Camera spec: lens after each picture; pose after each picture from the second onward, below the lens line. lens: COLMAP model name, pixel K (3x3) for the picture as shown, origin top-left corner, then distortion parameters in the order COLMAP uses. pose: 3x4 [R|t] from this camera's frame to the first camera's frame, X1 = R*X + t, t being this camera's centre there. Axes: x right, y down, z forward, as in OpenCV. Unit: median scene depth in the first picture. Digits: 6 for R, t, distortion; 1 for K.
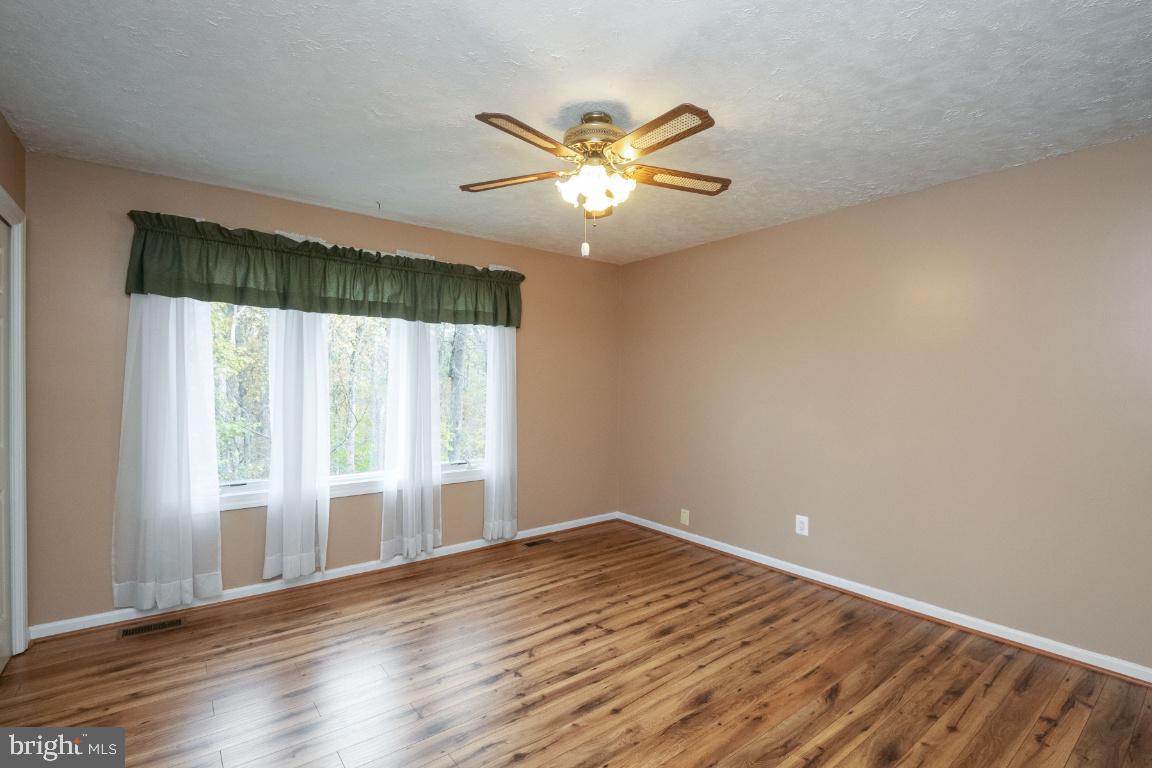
lens RADIAL K [[532.4, 0, 576.0], [0, 532.4, 384.0], [0, 0, 1]] dist [0.029452, -0.016363]
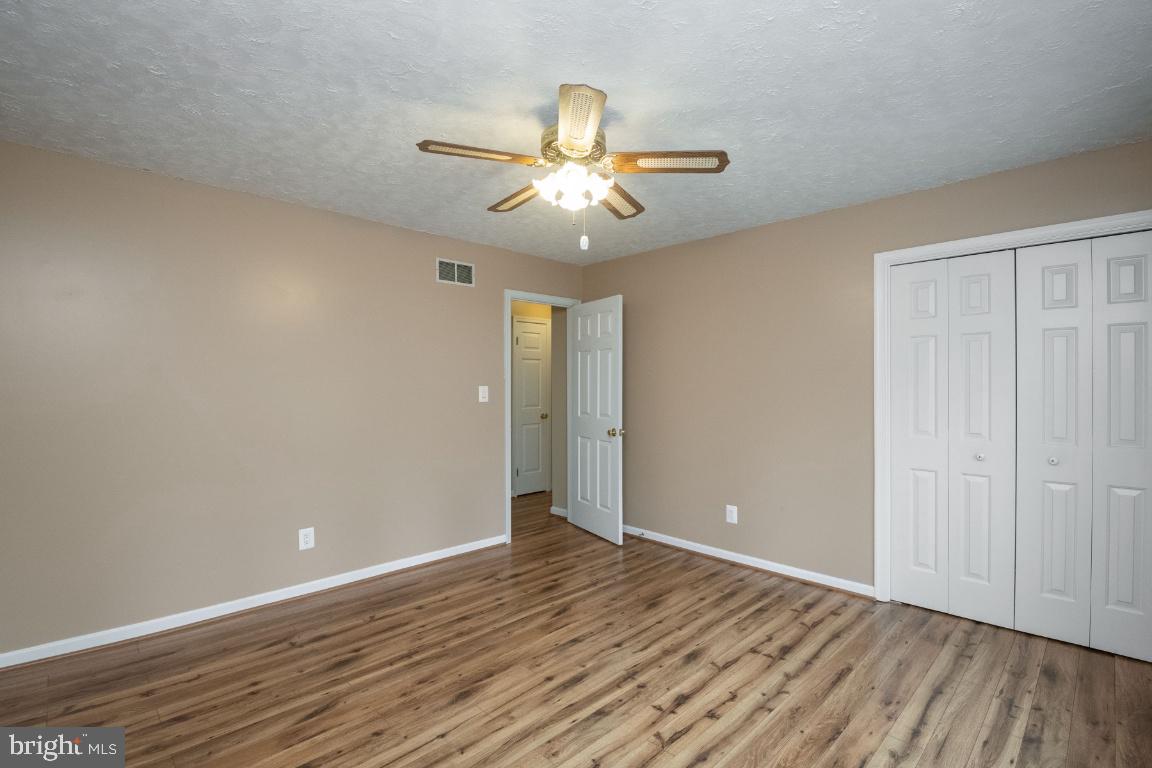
lens RADIAL K [[532.4, 0, 576.0], [0, 532.4, 384.0], [0, 0, 1]] dist [0.029452, -0.016363]
pose [[-0.992813, -0.006041, -0.119523, 0.146813], [-0.006305, 0.999978, 0.001836, -0.001017], [0.119509, 0.002577, -0.992830, 1.990867]]
